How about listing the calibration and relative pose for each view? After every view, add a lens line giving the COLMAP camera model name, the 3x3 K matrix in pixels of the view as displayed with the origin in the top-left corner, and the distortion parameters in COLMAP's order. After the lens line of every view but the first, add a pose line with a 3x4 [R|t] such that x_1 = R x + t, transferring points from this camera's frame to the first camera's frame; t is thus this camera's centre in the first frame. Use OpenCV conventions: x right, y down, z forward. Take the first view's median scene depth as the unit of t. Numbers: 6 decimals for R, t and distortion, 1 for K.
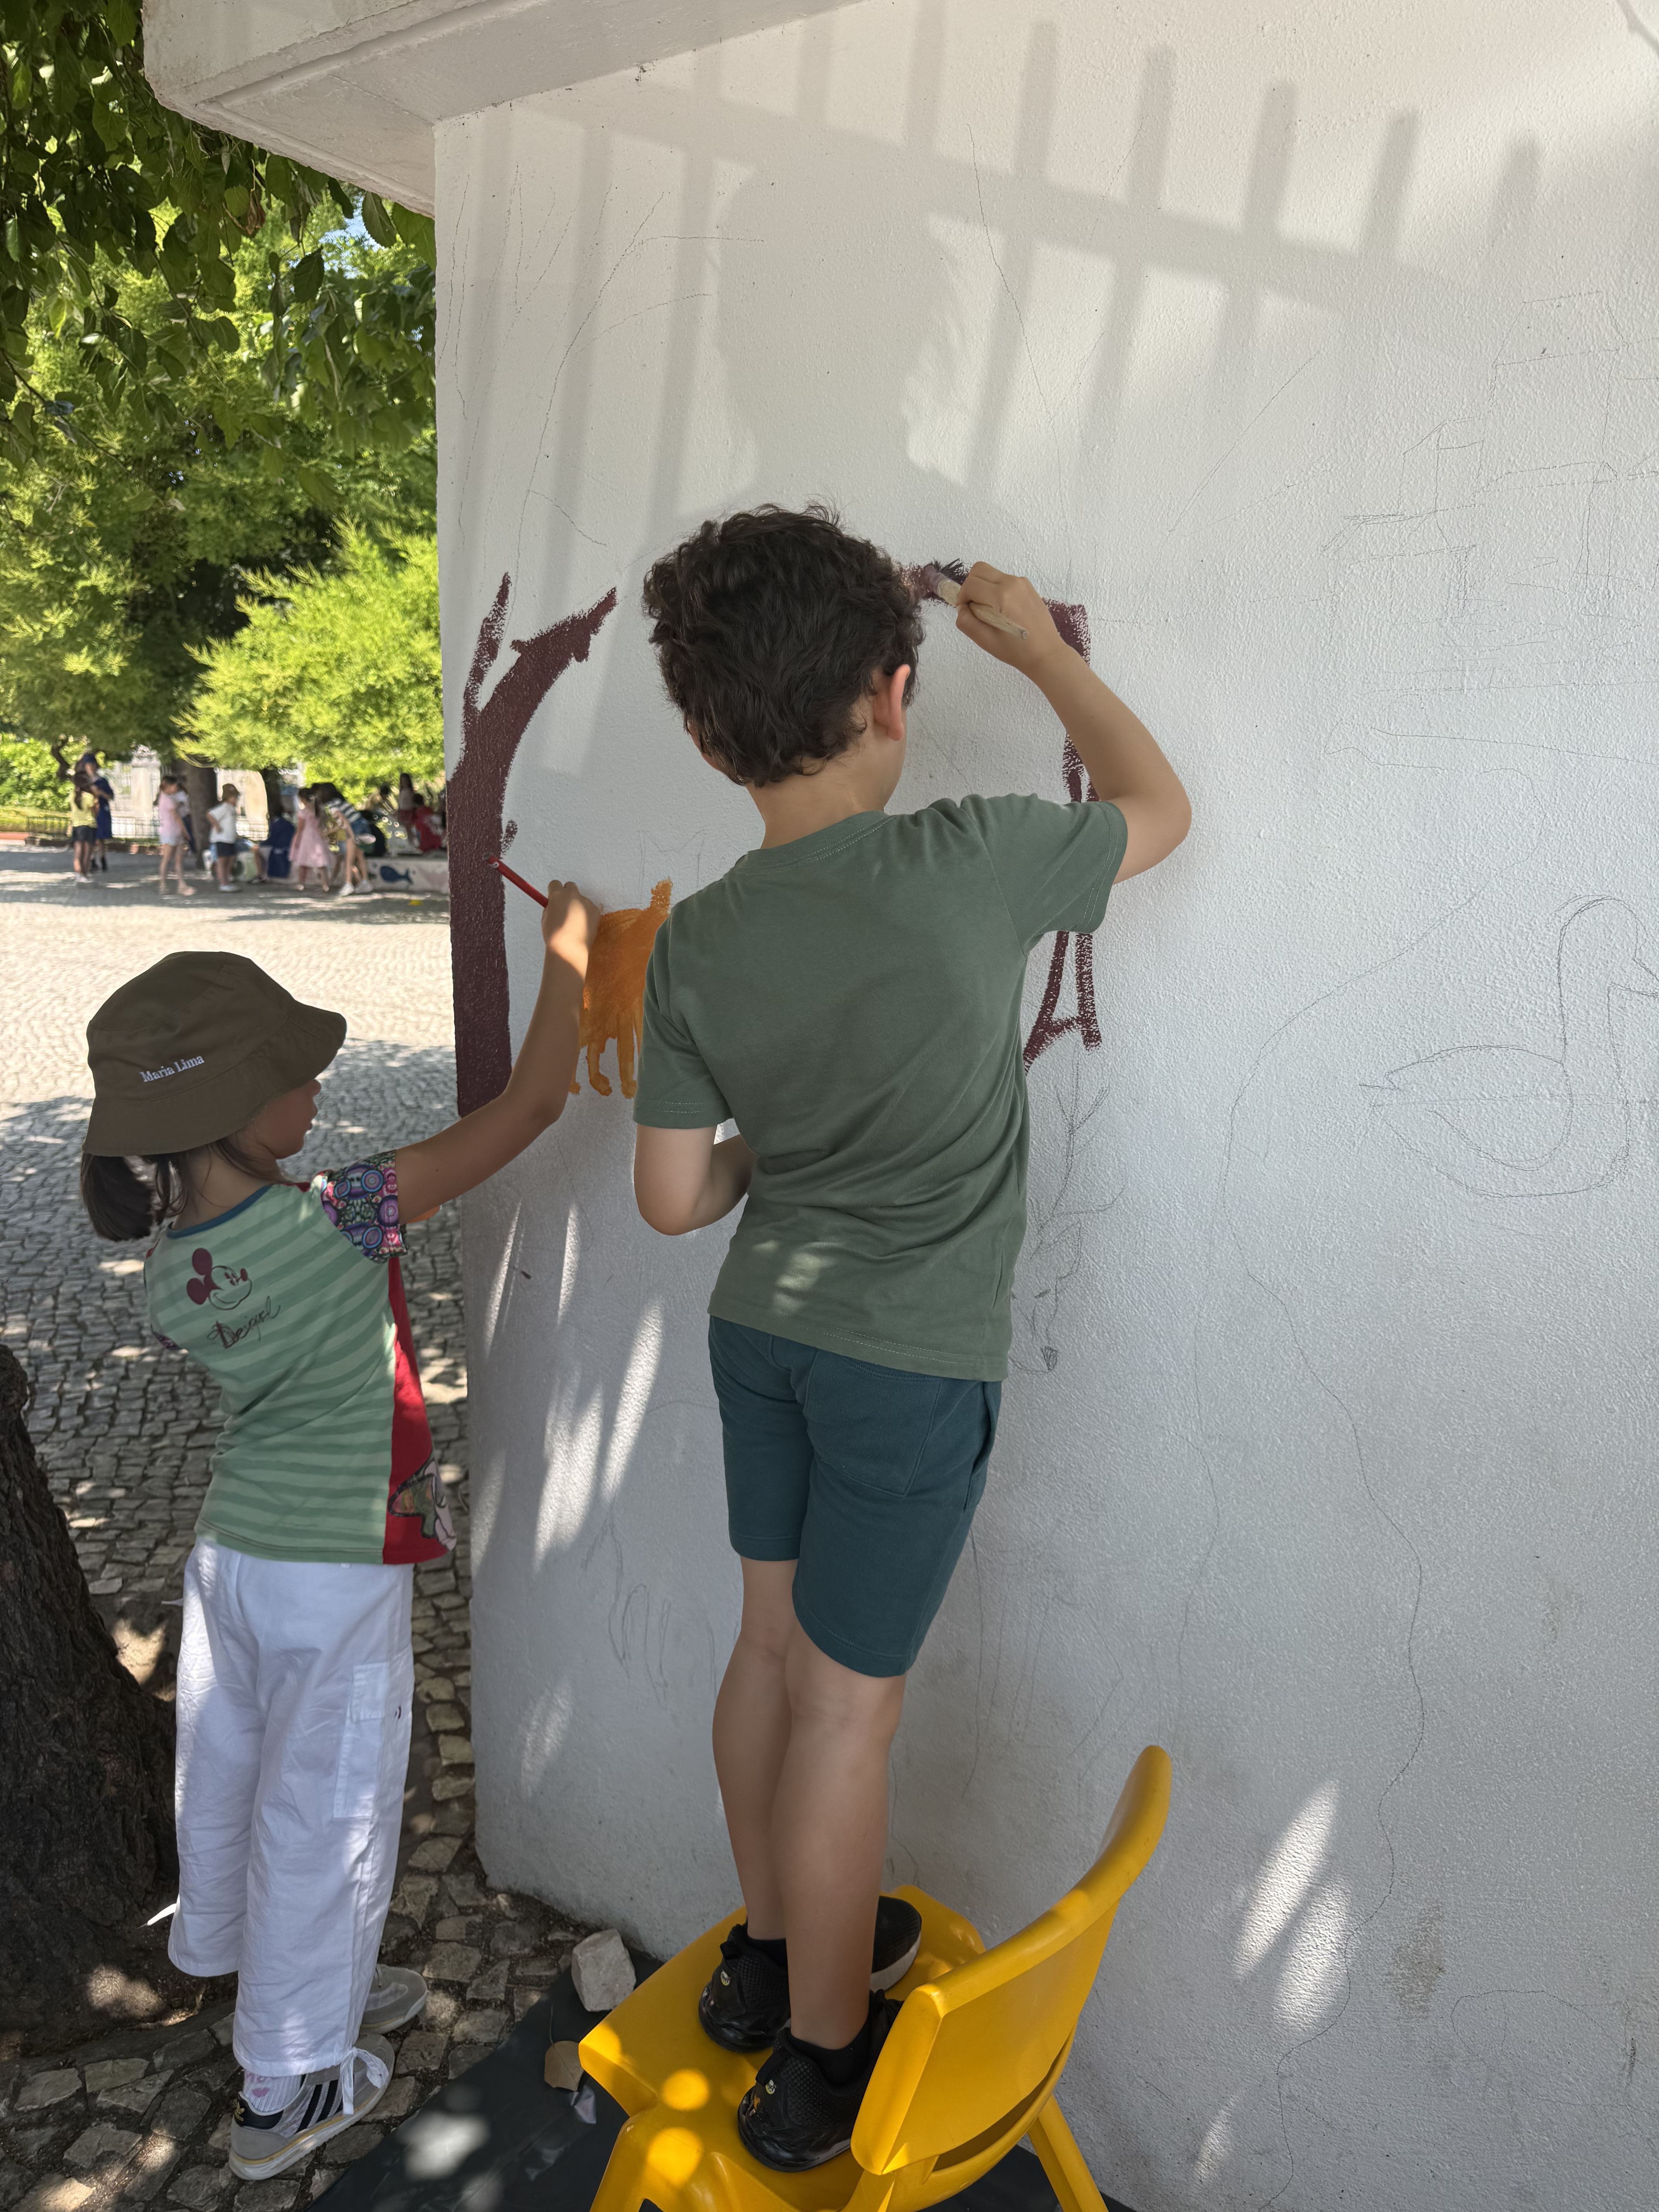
lens RADIAL K [[1583.2, 0, 835.6], [0, 1583.2, 1093.7], [0, 0, 1]] dist [0.014569, -0.022702]
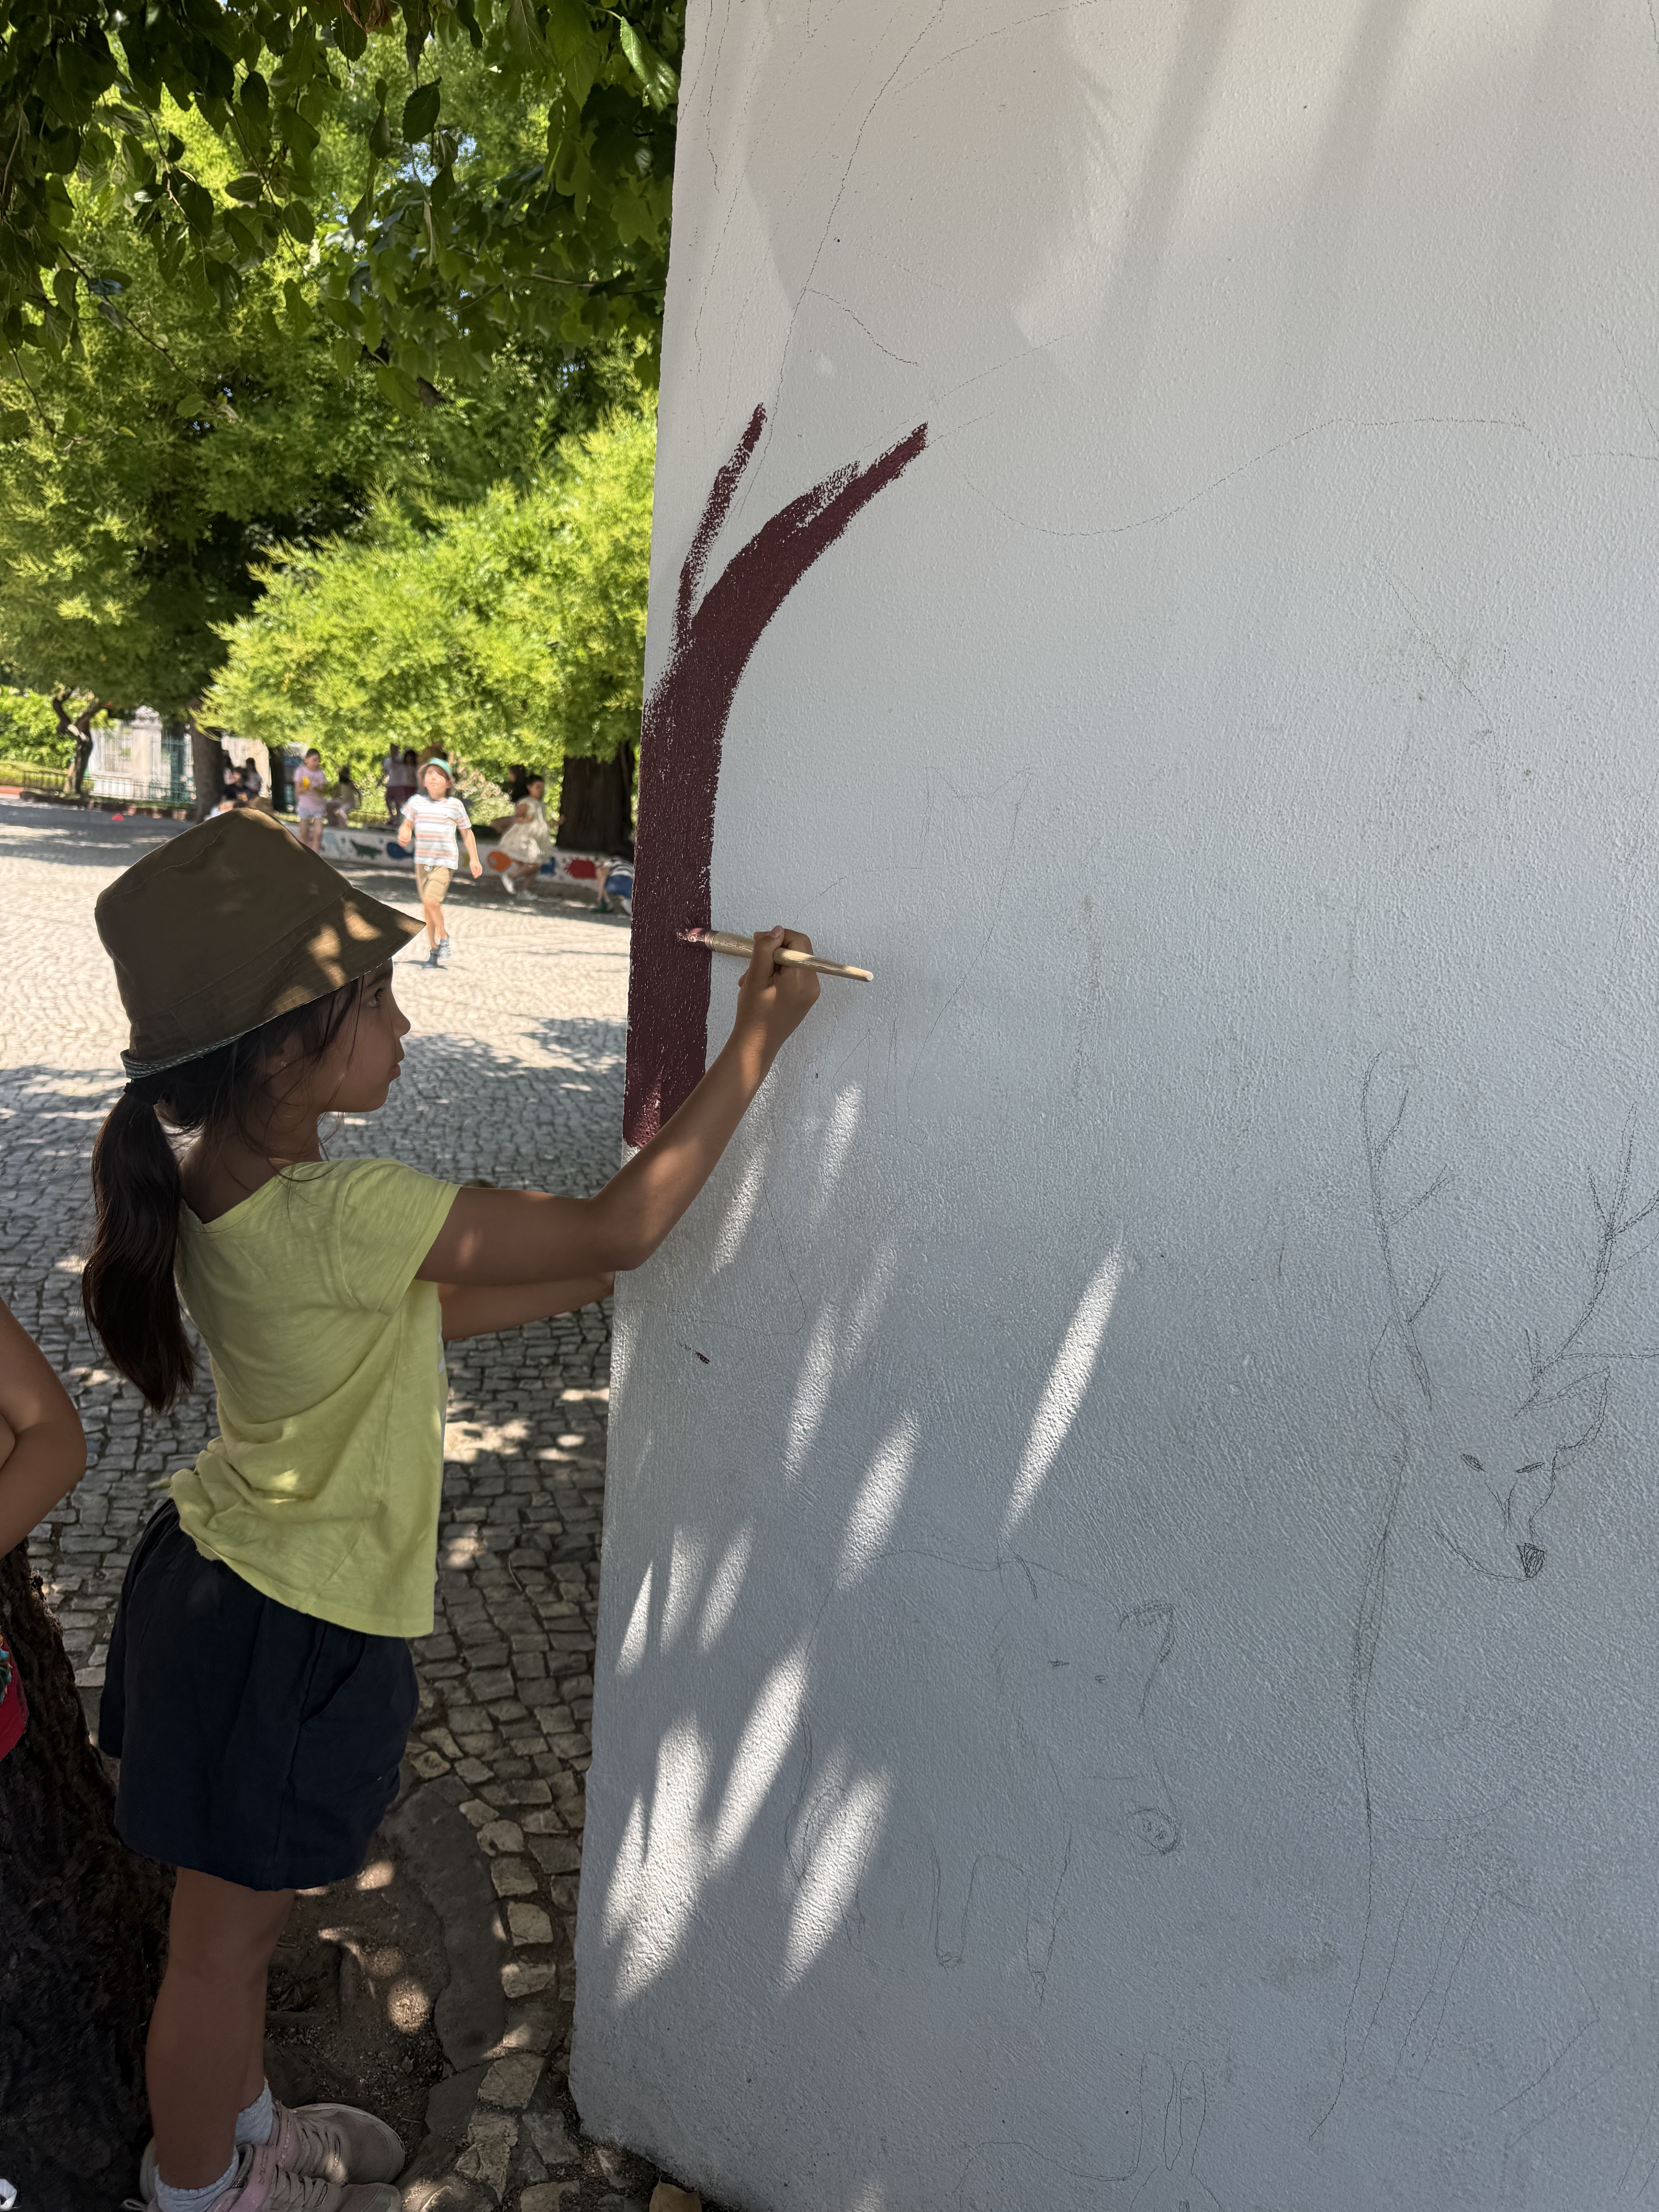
lens RADIAL K [[1583.2, 0, 838.3], [0, 1583.2, 1107.1], [0, 0, 1]] dist [0.014569, -0.022702]
pose [[0.998069, 0.060684, 0.013223, -0.079539], [-0.060720, 0.998152, 0.002373, -0.005356], [-0.013055, -0.003171, 0.999910, 0.133835]]
